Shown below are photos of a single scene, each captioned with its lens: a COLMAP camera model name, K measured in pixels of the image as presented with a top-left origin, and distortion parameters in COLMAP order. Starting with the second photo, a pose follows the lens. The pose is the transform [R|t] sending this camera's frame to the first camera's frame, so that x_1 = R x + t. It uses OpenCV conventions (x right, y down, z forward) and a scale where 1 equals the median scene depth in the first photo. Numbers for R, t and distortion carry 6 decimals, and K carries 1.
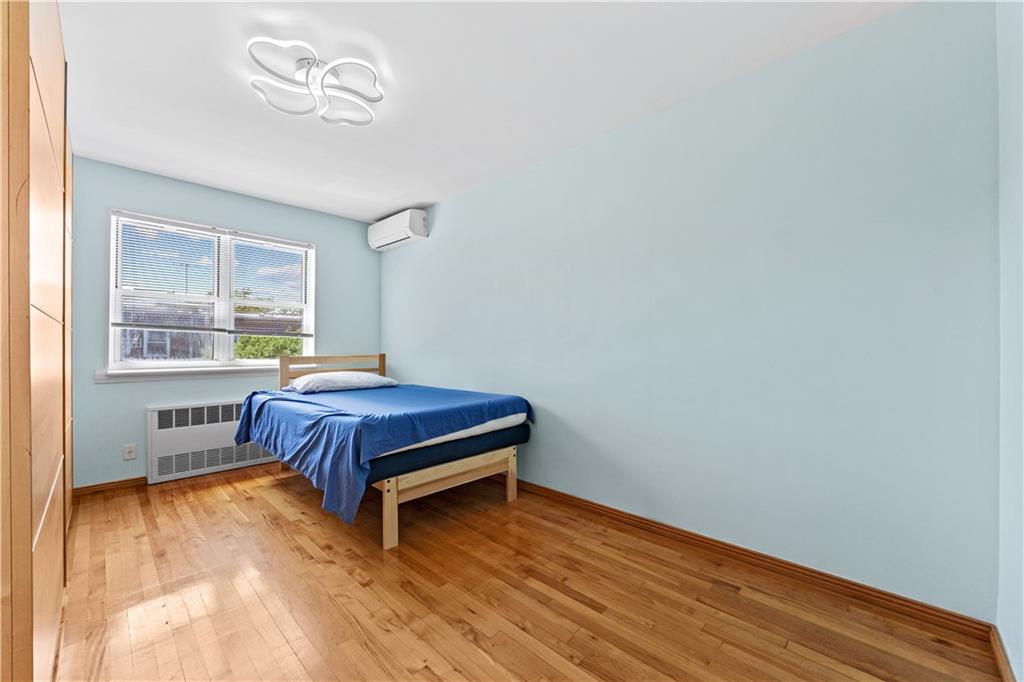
lens RADIAL K [[397.9, 0, 508.4], [0, 397.9, 345.9], [0, 0, 1]] dist [-0.001183, -0.000019]
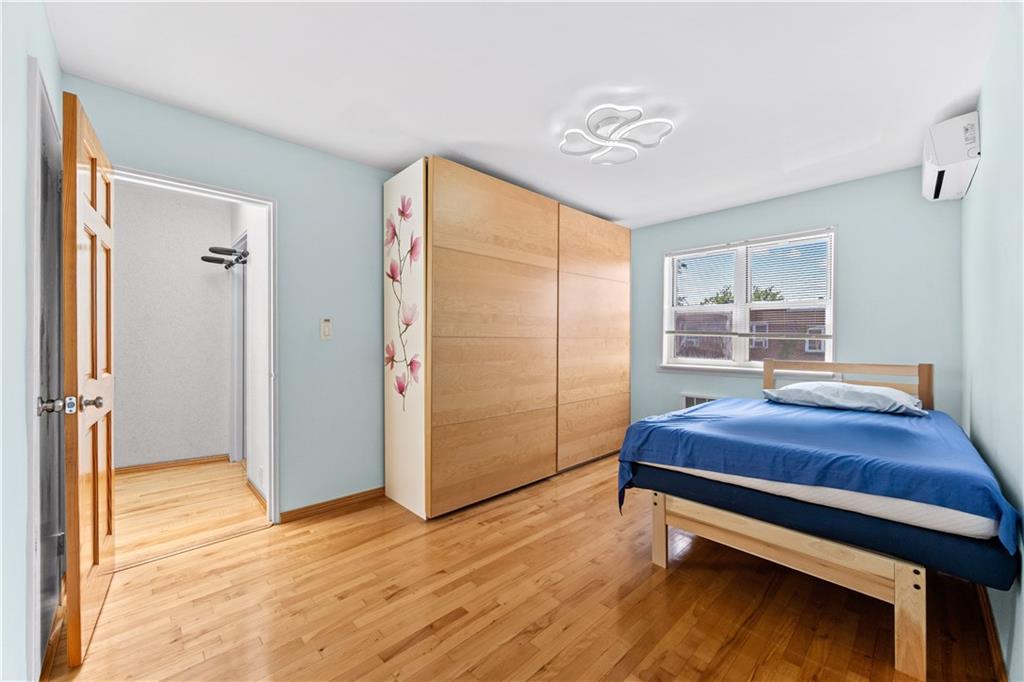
lens RADIAL K [[397.9, 0, 505.3], [0, 397.9, 338.3], [0, 0, 1]] dist [-0.001183, -0.000019]
pose [[-0.039576, -0.005935, -0.999199, 0.502990], [-0.004336, 0.999974, -0.005768, -0.022117], [0.999207, 0.004105, -0.039601, 0.496810]]
